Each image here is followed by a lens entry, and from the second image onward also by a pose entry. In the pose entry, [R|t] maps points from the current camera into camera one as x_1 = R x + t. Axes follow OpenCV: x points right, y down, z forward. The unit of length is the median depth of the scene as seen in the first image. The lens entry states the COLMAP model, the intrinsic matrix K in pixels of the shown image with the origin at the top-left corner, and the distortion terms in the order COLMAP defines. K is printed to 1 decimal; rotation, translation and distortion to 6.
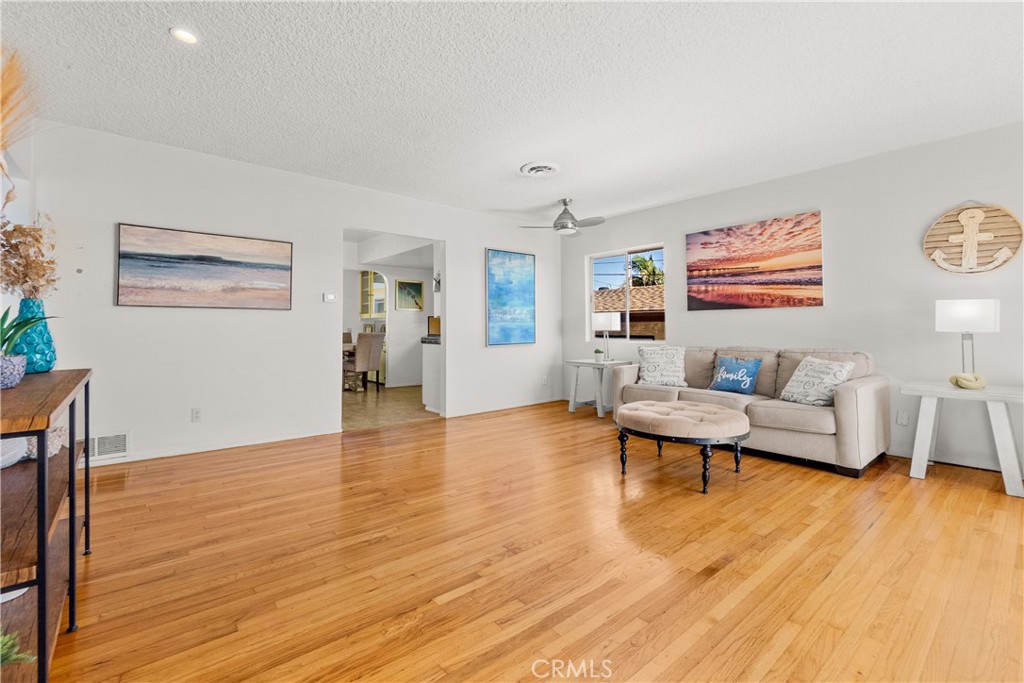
lens RADIAL K [[444.6, 0, 510.7], [0, 444.6, 332.7], [0, 0, 1]] dist [0.000633, 0.002080]
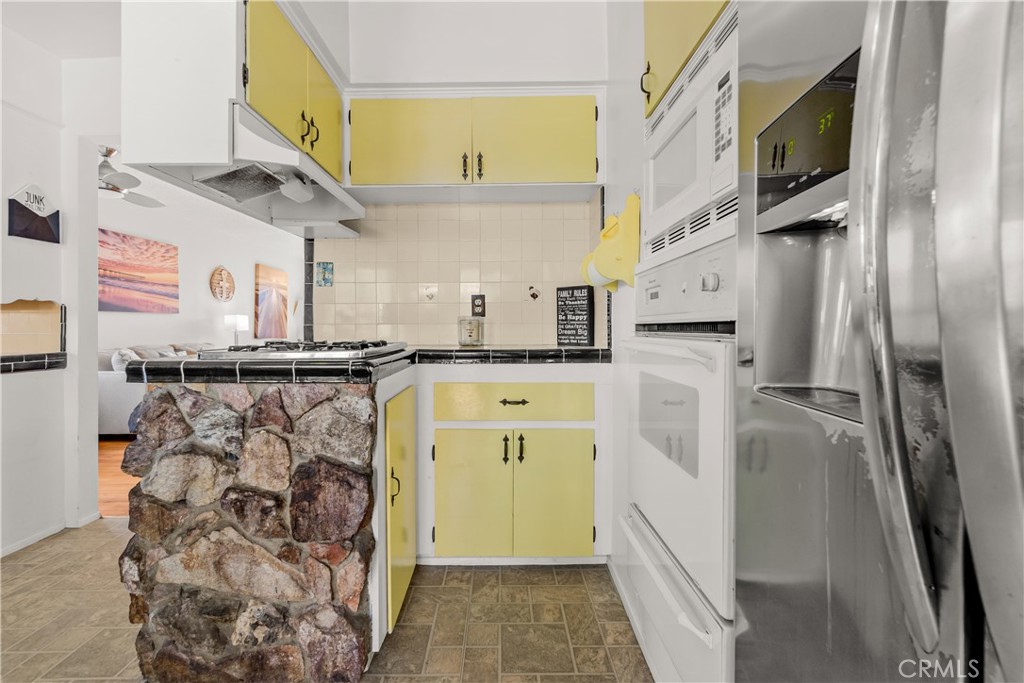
lens RADIAL K [[444.6, 0, 509.8], [0, 444.6, 331.1], [0, 0, 1]] dist [0.000633, 0.002080]
pose [[-0.773558, -0.008185, 0.633673, -0.896073], [0.005714, 0.999786, 0.019890, -0.022741], [-0.633700, 0.019006, -0.773345, 1.243396]]
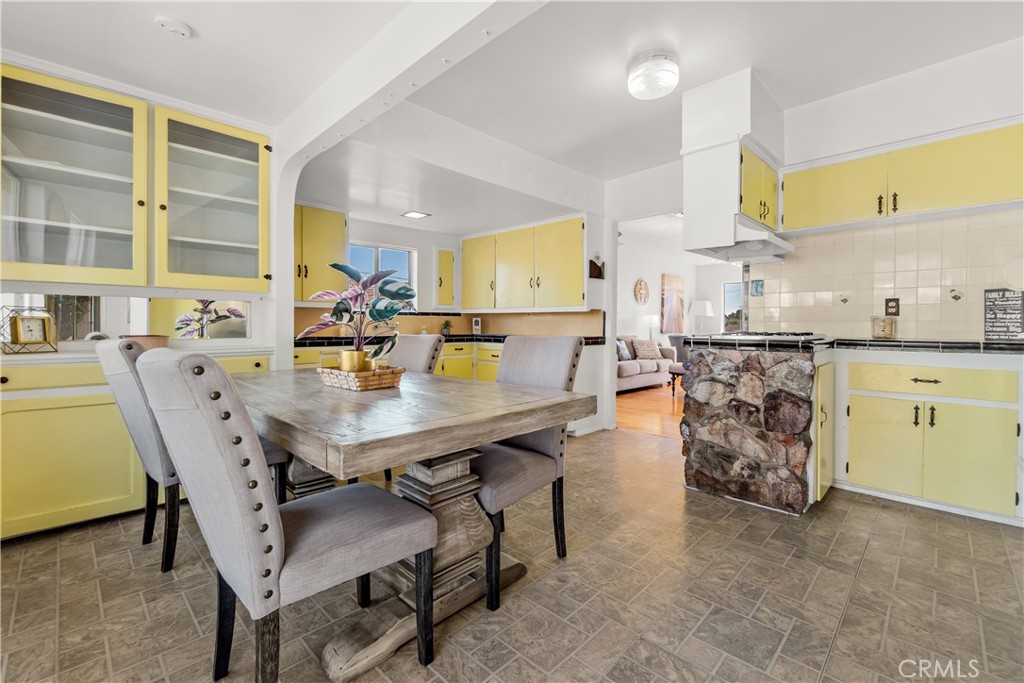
lens RADIAL K [[444.6, 0, 508.2], [0, 444.6, 329.3], [0, 0, 1]] dist [0.000633, 0.002080]
pose [[-0.093045, -0.015389, 0.995543, -1.116704], [0.004855, 0.999862, 0.015910, -0.022968], [-0.995650, 0.006314, -0.092957, 1.465758]]
